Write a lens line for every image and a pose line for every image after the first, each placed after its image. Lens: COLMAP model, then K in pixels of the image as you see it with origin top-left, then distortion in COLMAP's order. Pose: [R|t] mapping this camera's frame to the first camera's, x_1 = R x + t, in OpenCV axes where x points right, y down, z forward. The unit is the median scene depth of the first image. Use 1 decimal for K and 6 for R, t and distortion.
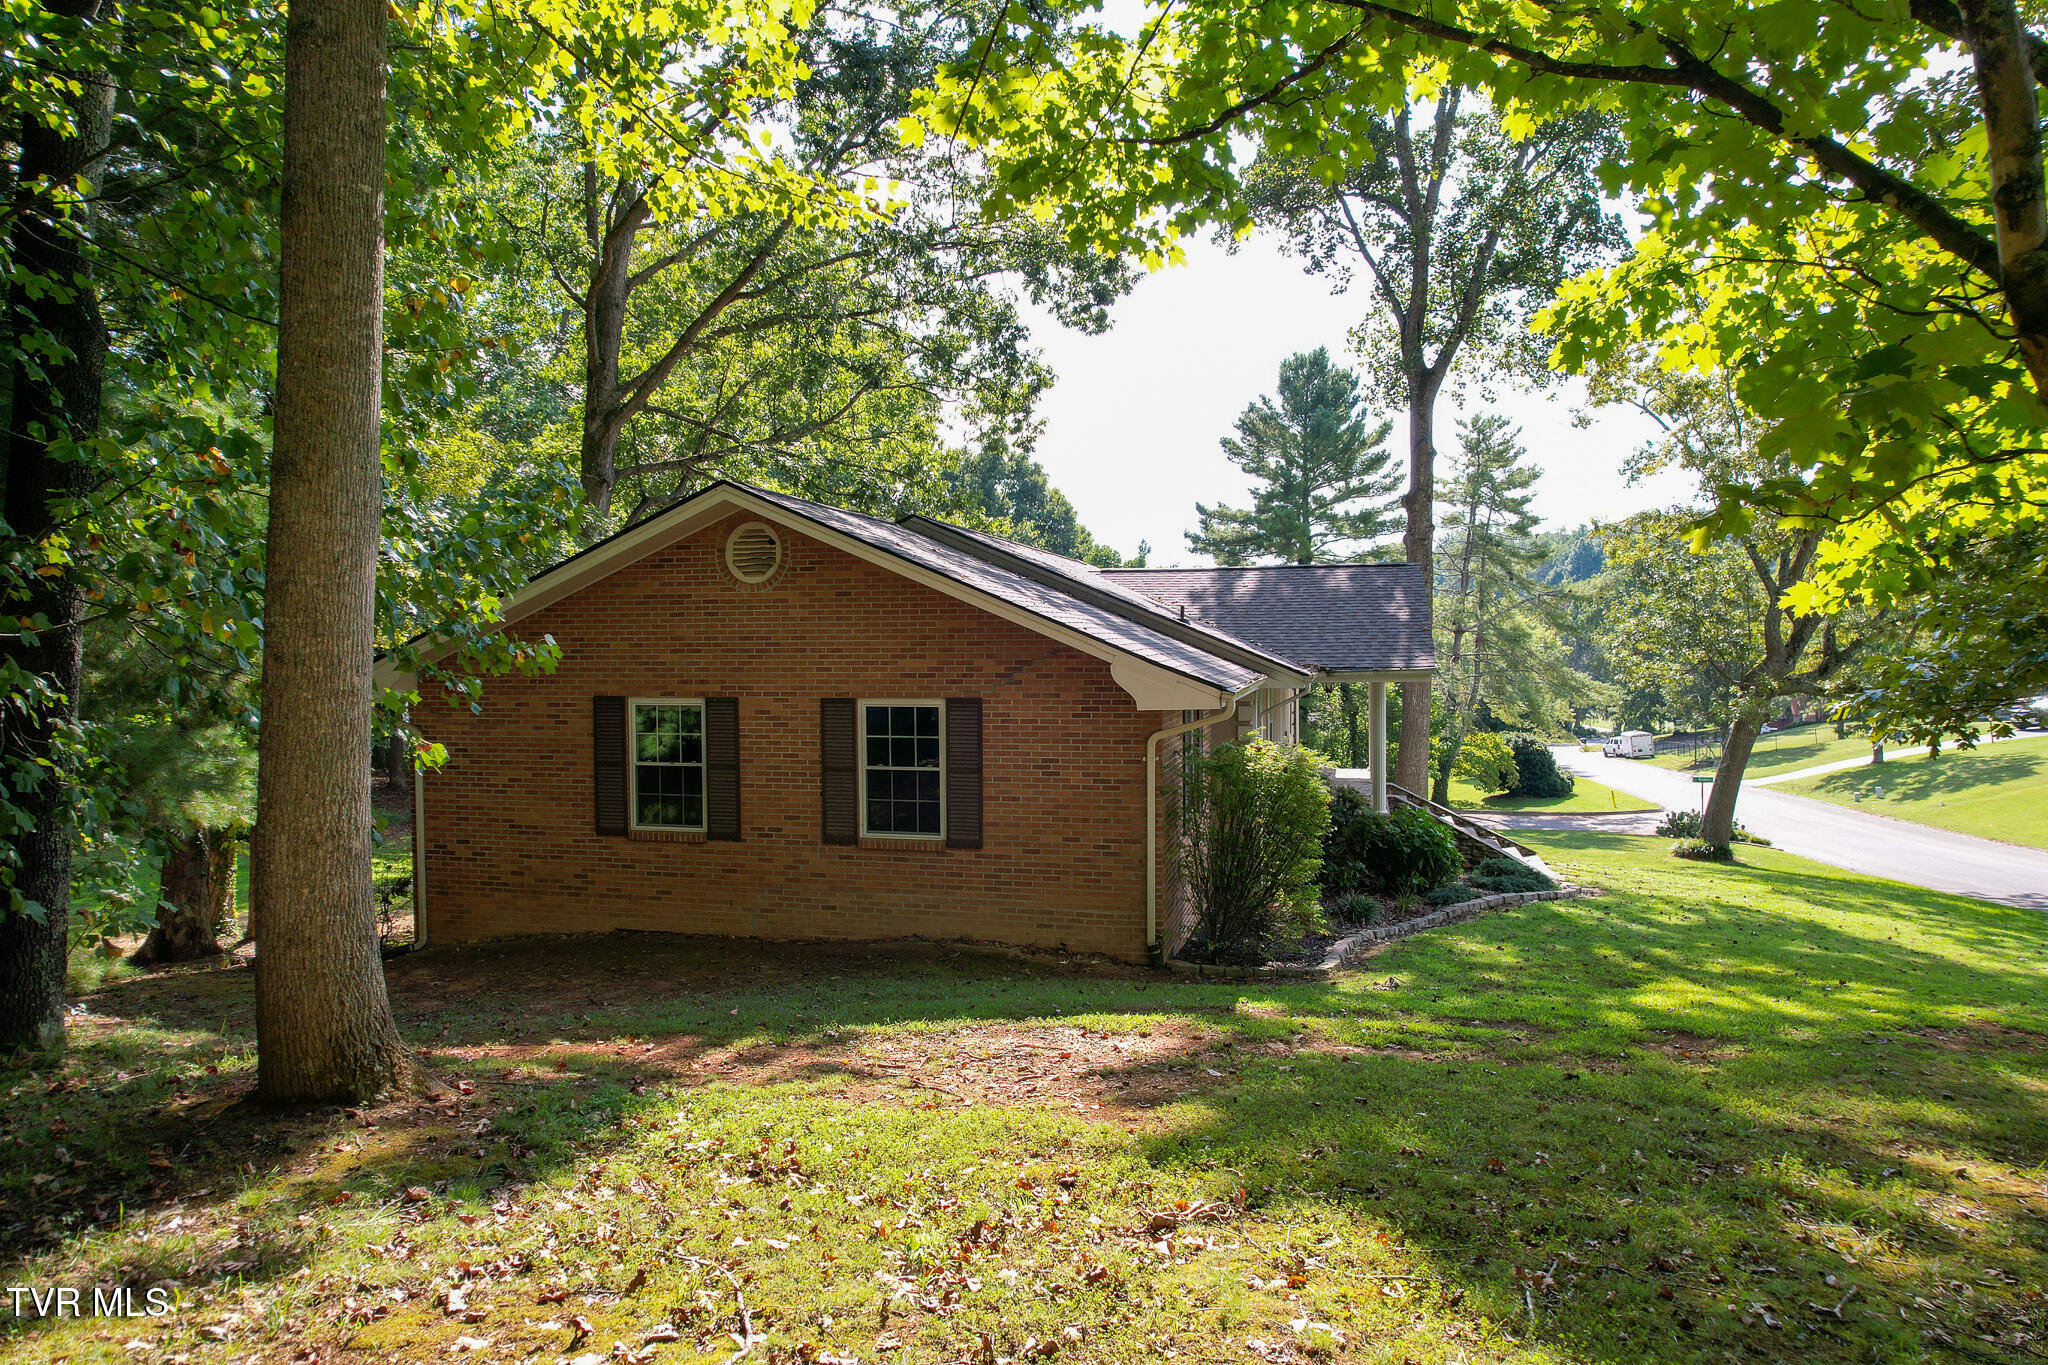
lens RADIAL K [[1317.3, 0, 1024.0], [0, 1317.3, 682.5], [0, 0, 1]] dist [-0.078344, 0.075504]
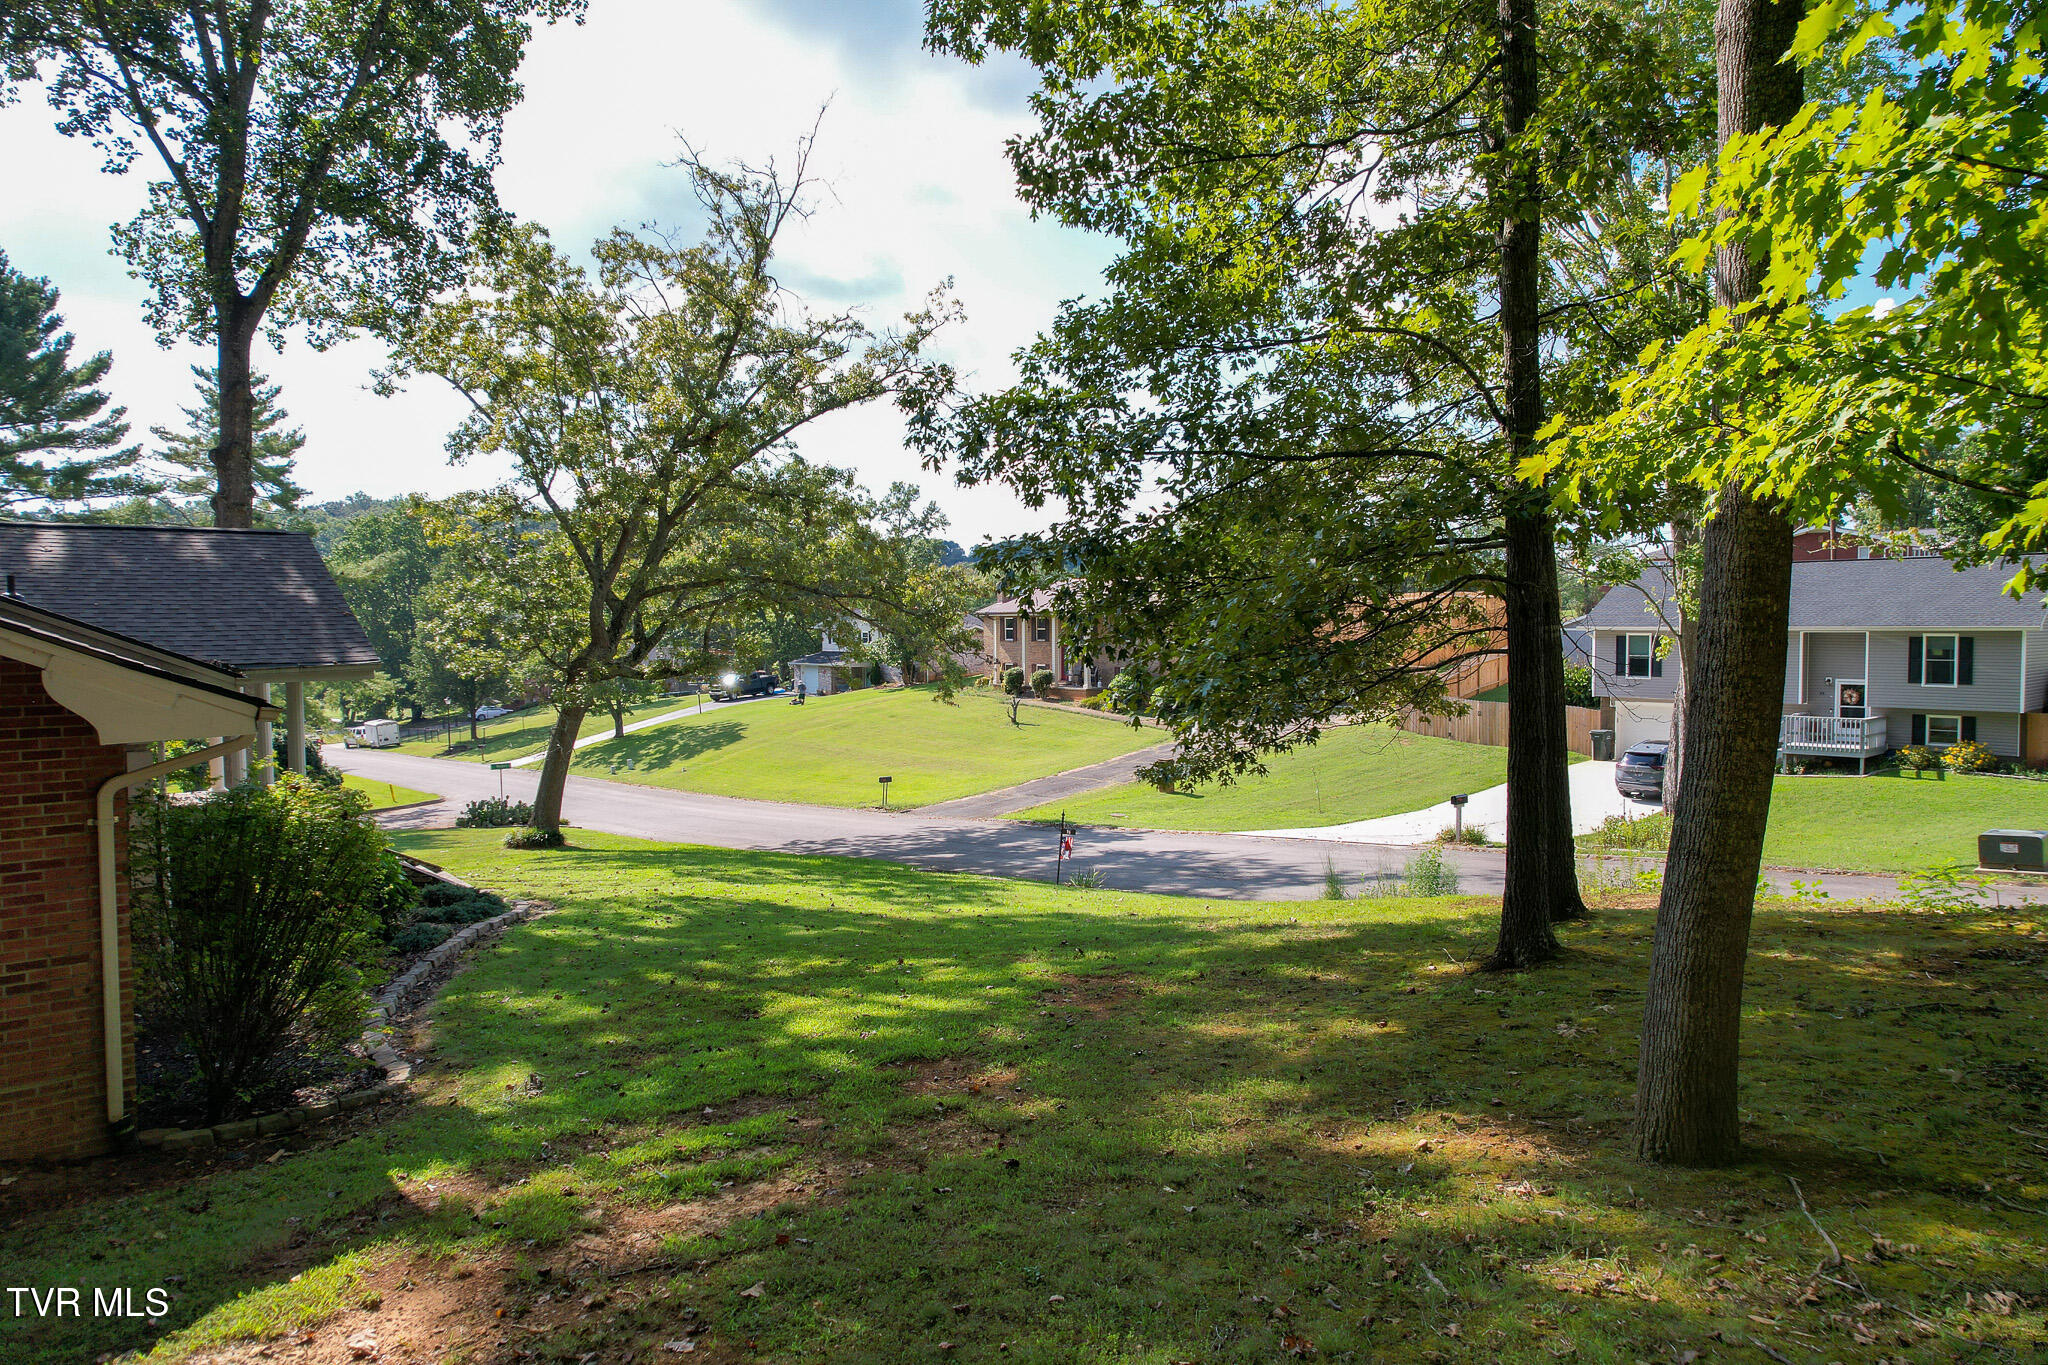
lens RADIAL K [[1317.3, 0, 1024.0], [0, 1317.3, 682.5], [0, 0, 1]] dist [-0.078344, 0.075504]
pose [[0.597521, -0.033820, 0.801140, -0.046679], [0.024570, 0.999413, 0.023864, -0.004362], [-0.801477, 0.005424, 0.598001, 0.102334]]
